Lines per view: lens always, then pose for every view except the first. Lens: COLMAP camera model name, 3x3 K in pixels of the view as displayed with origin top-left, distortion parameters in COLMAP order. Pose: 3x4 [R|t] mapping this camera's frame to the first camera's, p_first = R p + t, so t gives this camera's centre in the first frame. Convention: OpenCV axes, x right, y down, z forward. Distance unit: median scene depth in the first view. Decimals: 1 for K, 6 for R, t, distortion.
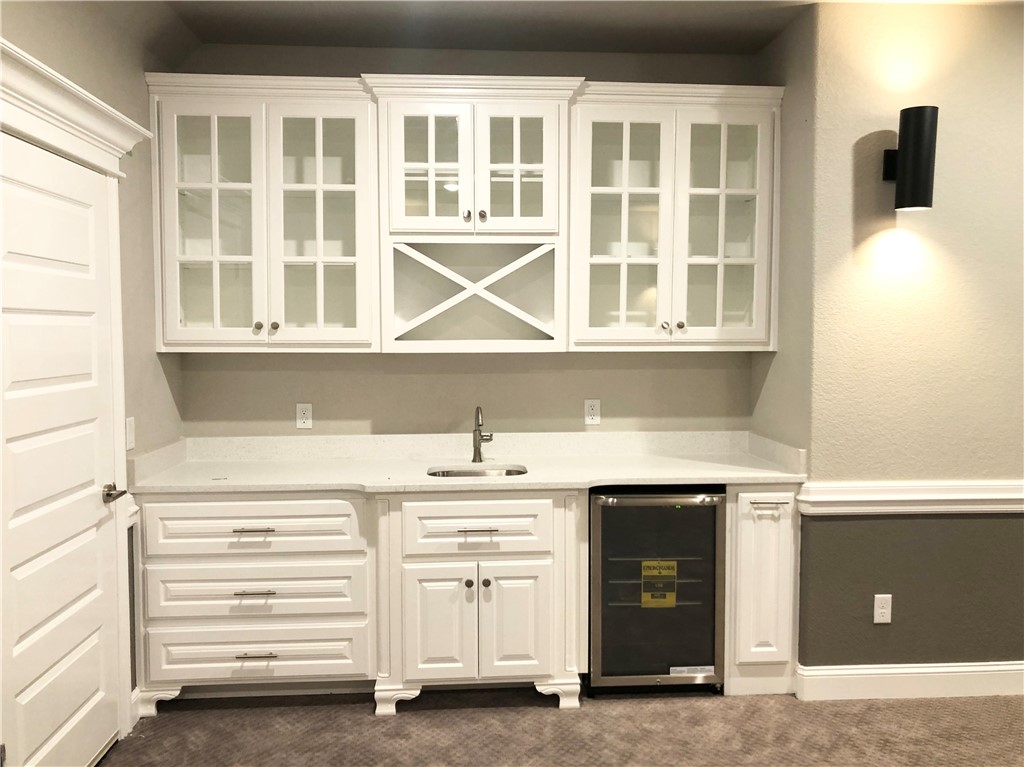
lens RADIAL K [[822.3, 0, 512.0], [0, 822.3, 383.5], [0, 0, 1]] dist [0.039920, -0.007282]
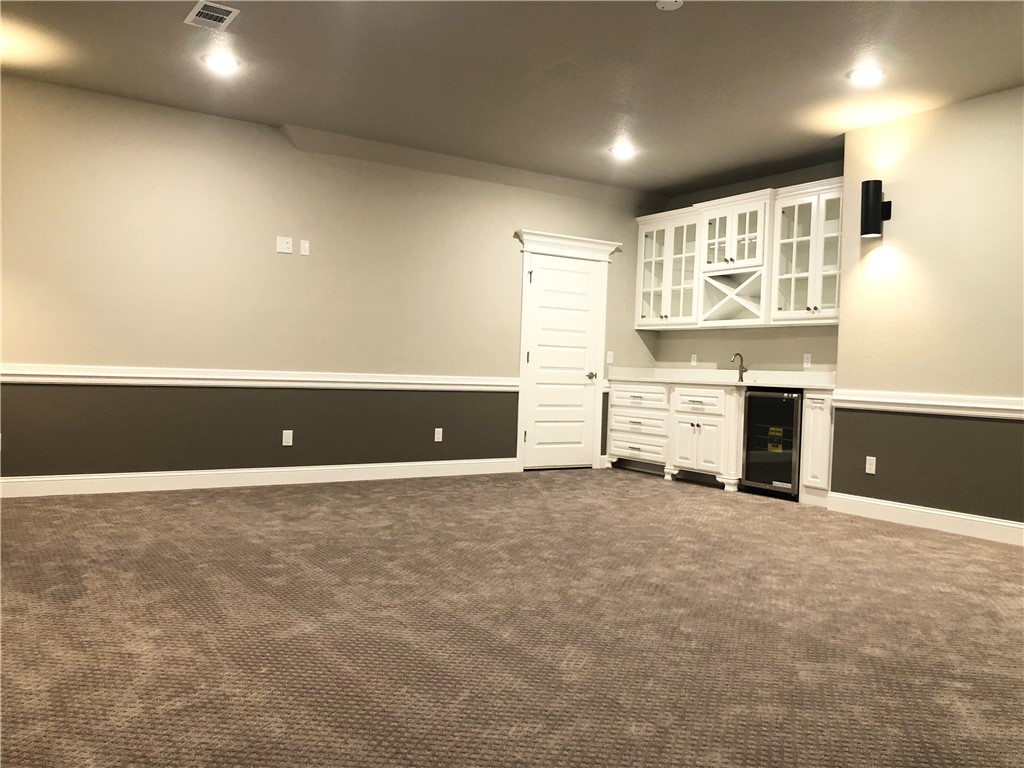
lens RADIAL K [[822.3, 0, 512.0], [0, 822.3, 384.0], [0, 0, 1]] dist [0.039920, -0.007282]
pose [[0.483596, 0.035769, -0.874560, 1.583957], [-0.088069, 0.996083, -0.007960, 0.182039], [0.870850, 0.080871, 0.484851, -0.502749]]
